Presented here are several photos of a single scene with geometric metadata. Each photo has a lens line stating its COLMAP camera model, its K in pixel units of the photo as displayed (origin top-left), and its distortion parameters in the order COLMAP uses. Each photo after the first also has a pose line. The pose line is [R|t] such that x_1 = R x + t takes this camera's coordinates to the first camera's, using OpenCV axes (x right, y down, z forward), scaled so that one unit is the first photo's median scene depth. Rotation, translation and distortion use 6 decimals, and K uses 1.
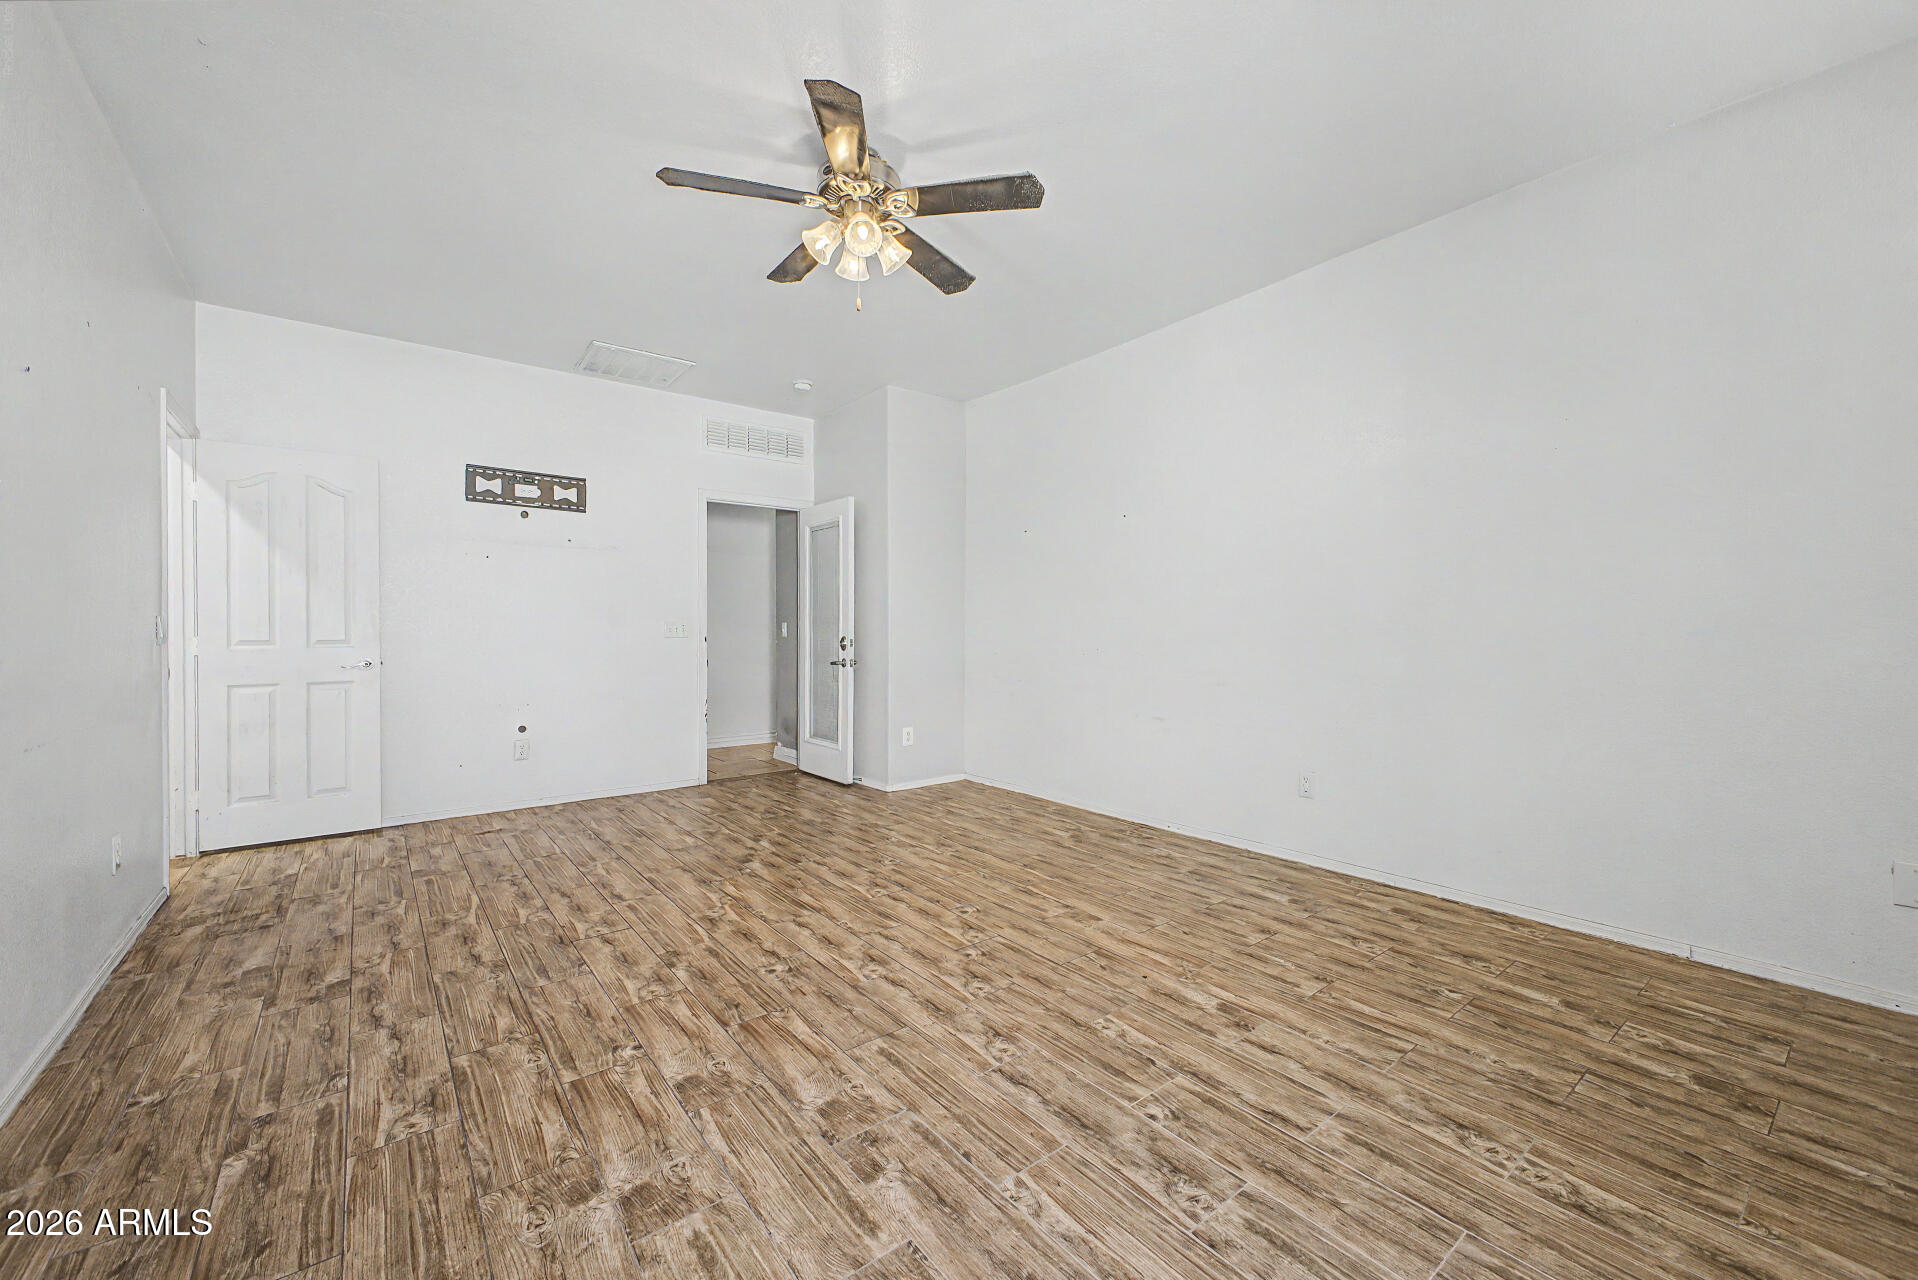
lens RADIAL K [[766.0, 0, 955.9], [0, 766.0, 627.9], [0, 0, 1]] dist [0.023152, -0.000012]
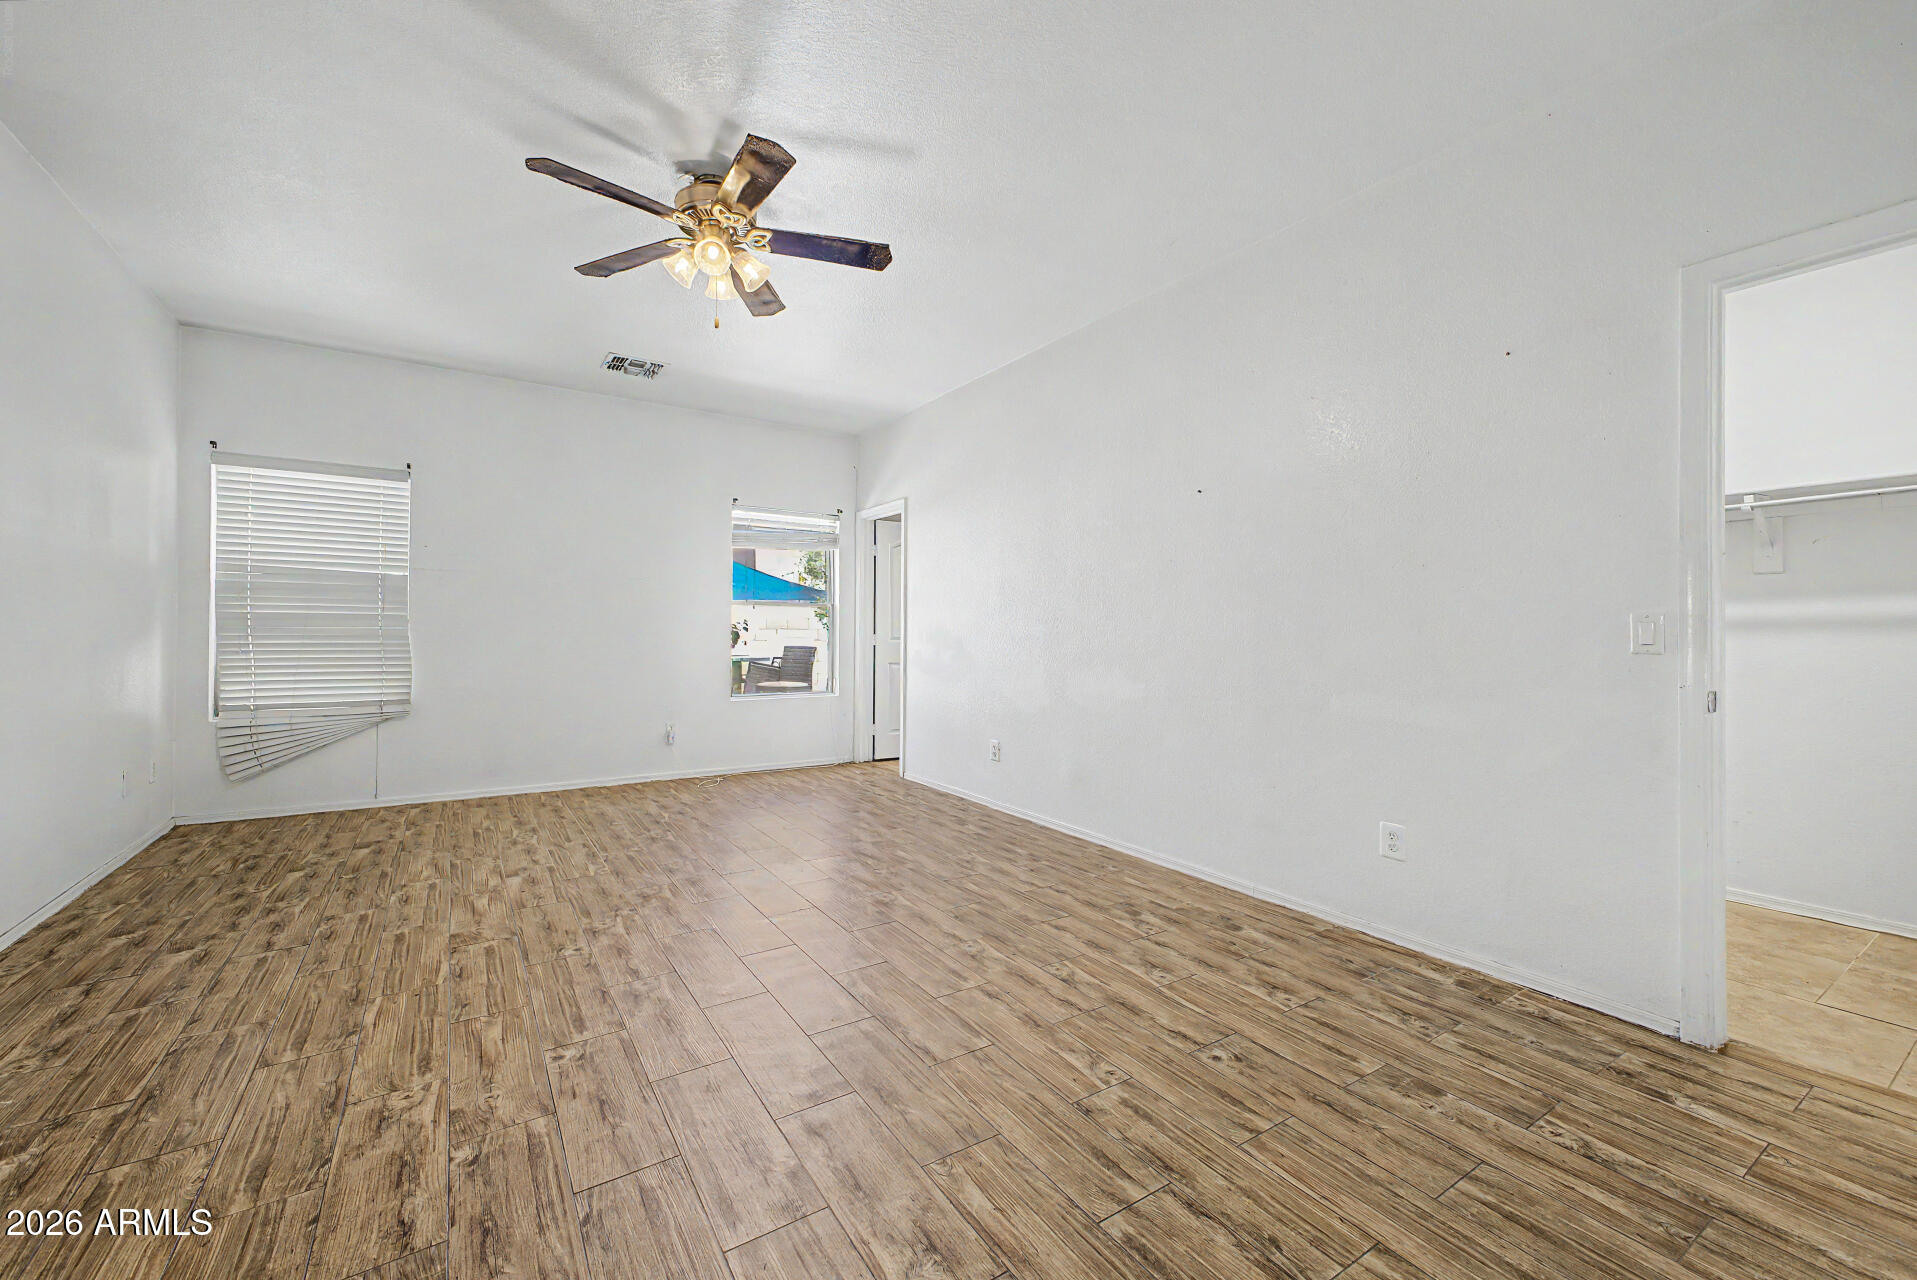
lens RADIAL K [[765.6, 0, 955.4], [0, 765.6, 627.9], [0, 0, 1]] dist [0.023152, -0.000012]
pose [[-0.996743, -0.001365, 0.080636, -0.505227], [-0.001962, 0.999971, -0.007319, 0.005183], [-0.080624, -0.007454, -0.996717, 1.897779]]
